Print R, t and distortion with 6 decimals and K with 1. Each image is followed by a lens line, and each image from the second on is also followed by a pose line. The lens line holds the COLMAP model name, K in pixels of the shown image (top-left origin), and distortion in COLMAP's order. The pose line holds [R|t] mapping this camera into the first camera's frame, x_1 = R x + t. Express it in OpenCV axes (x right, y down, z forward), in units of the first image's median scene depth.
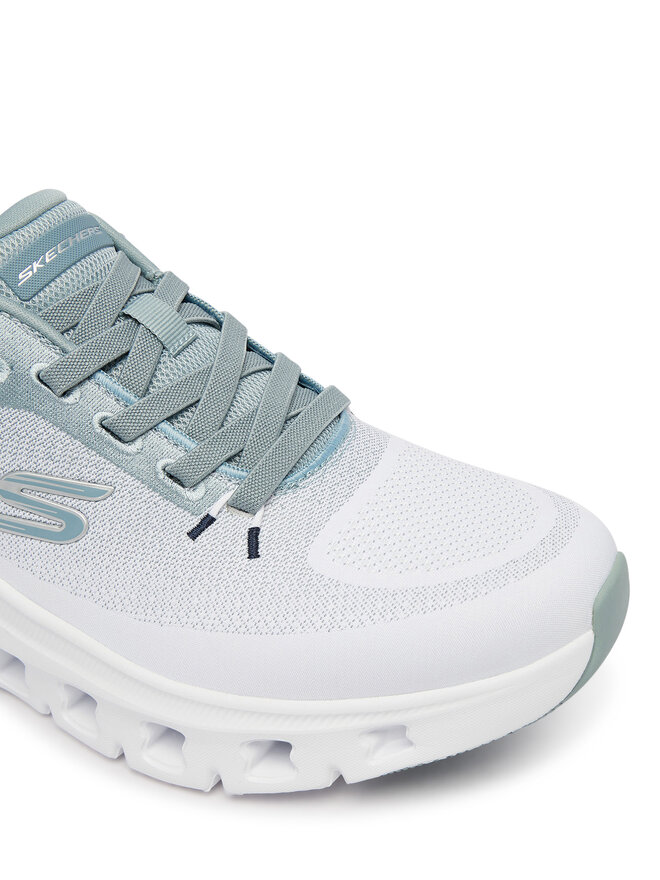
lens RADIAL K [[1267.5, 0, 329.3], [0, 1267.5, 439.9], [0, 0, 1]] dist [-0.012890, 0.000000]
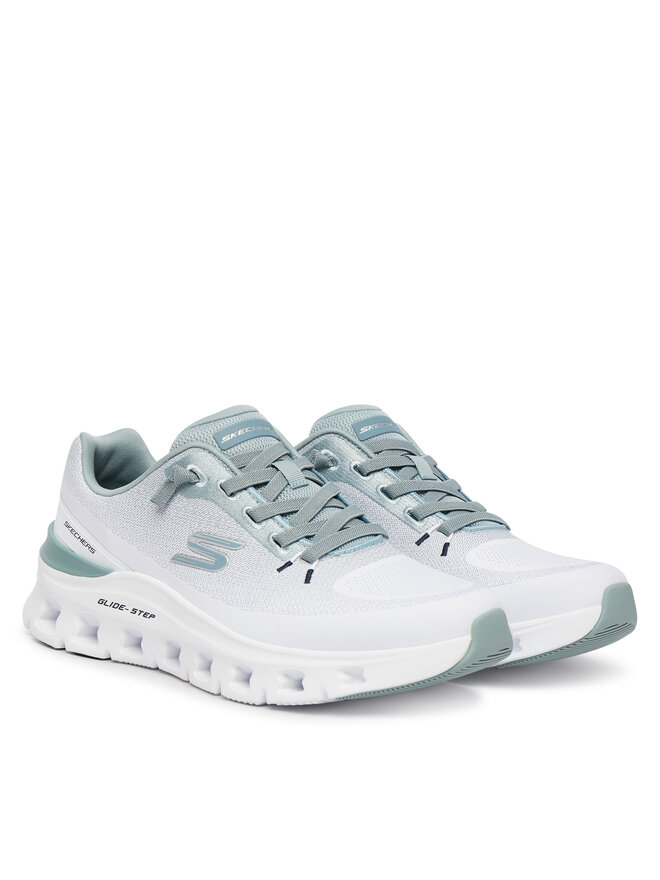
lens RADIAL K [[2592.8, 0, 330.2], [0, 2592.8, 439.7], [0, 0, 1]] dist [0.014550, 0.000000]
pose [[0.952954, 0.099529, -0.286308, 1.043327], [-0.200696, 0.915032, -0.349911, 1.224548], [0.227154, 0.390910, 0.891959, -2.485660]]
